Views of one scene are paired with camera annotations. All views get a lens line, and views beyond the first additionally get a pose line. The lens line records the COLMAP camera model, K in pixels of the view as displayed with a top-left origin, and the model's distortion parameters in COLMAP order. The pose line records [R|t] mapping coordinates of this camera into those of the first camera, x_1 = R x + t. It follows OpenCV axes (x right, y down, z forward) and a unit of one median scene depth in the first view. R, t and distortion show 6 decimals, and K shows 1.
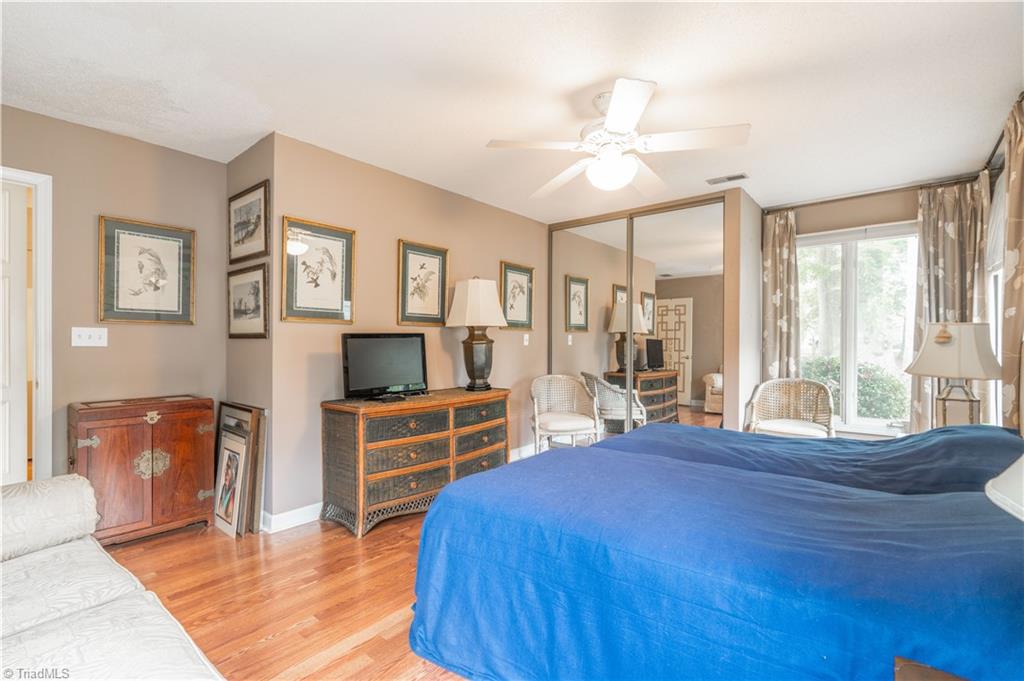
lens RADIAL K [[467.6, 0, 515.8], [0, 467.6, 345.1], [0, 0, 1]] dist [-0.000689, -0.000010]
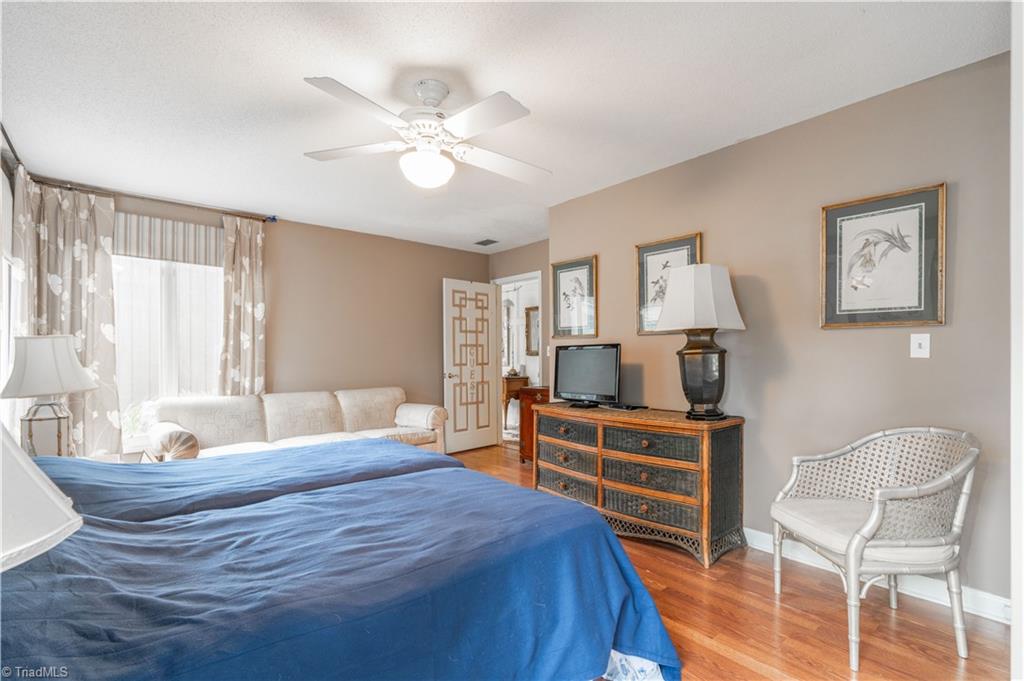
lens RADIAL K [[472.5, 0, 510.7], [0, 472.5, 357.6], [0, 0, 1]] dist [-0.000081, 0.000002]
pose [[-0.177518, 0.001427, -0.984117, 0.739341], [-0.005107, 0.999984, 0.002371, 0.002043], [0.984104, 0.005447, -0.177508, 0.909021]]
